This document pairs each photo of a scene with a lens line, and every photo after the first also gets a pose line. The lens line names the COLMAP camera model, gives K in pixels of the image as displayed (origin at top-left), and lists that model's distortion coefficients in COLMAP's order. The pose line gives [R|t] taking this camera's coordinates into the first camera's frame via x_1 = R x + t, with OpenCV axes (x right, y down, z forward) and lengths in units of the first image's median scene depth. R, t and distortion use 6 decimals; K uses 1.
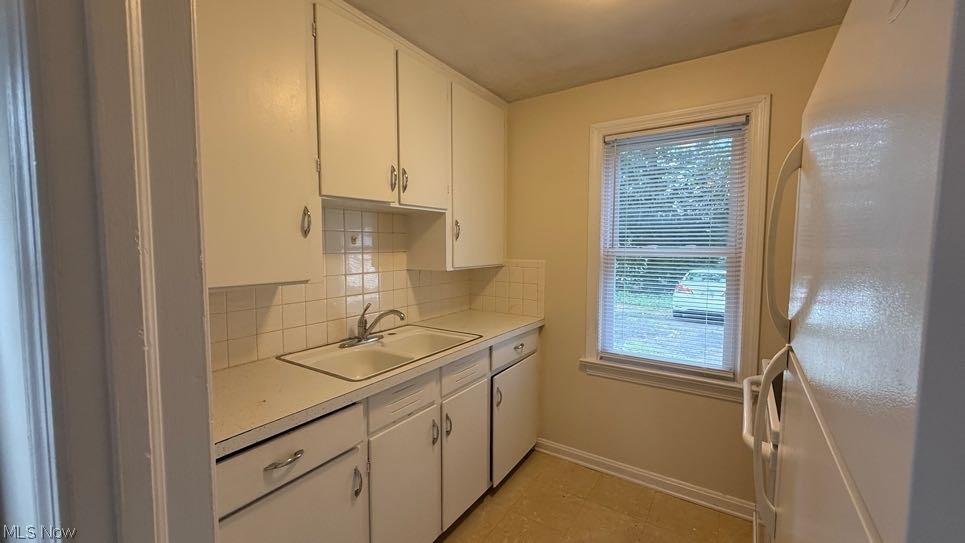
lens RADIAL K [[384.4, 0, 479.2], [0, 384.4, 271.5], [0, 0, 1]] dist [-0.000696, 0.000328]
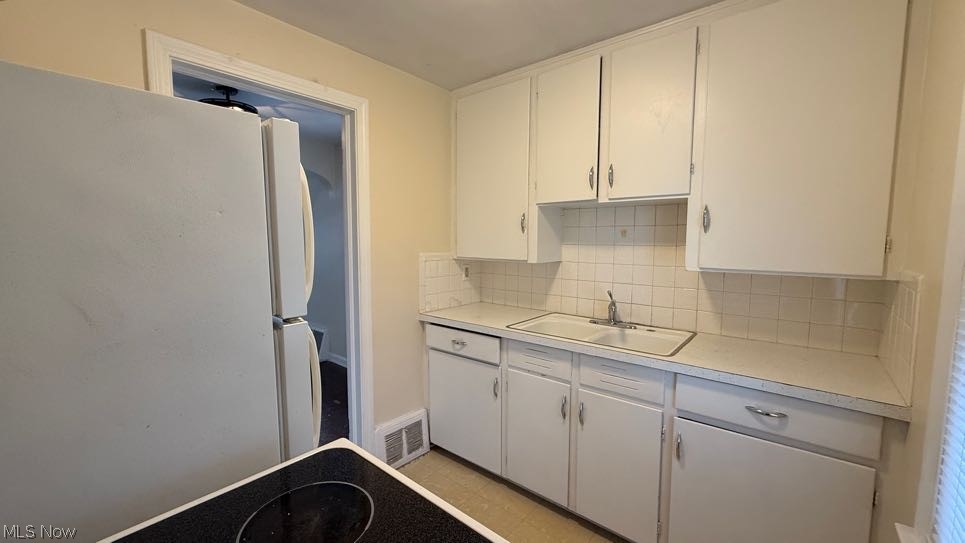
lens RADIAL K [[384.4, 0, 479.2], [0, 384.4, 271.5], [0, 0, 1]] dist [-0.000696, 0.000328]
pose [[-0.108796, 0.083852, -0.990521, 0.761936], [-0.070337, 0.993289, 0.091812, -0.042985], [0.991573, 0.079659, -0.102168, 0.656085]]
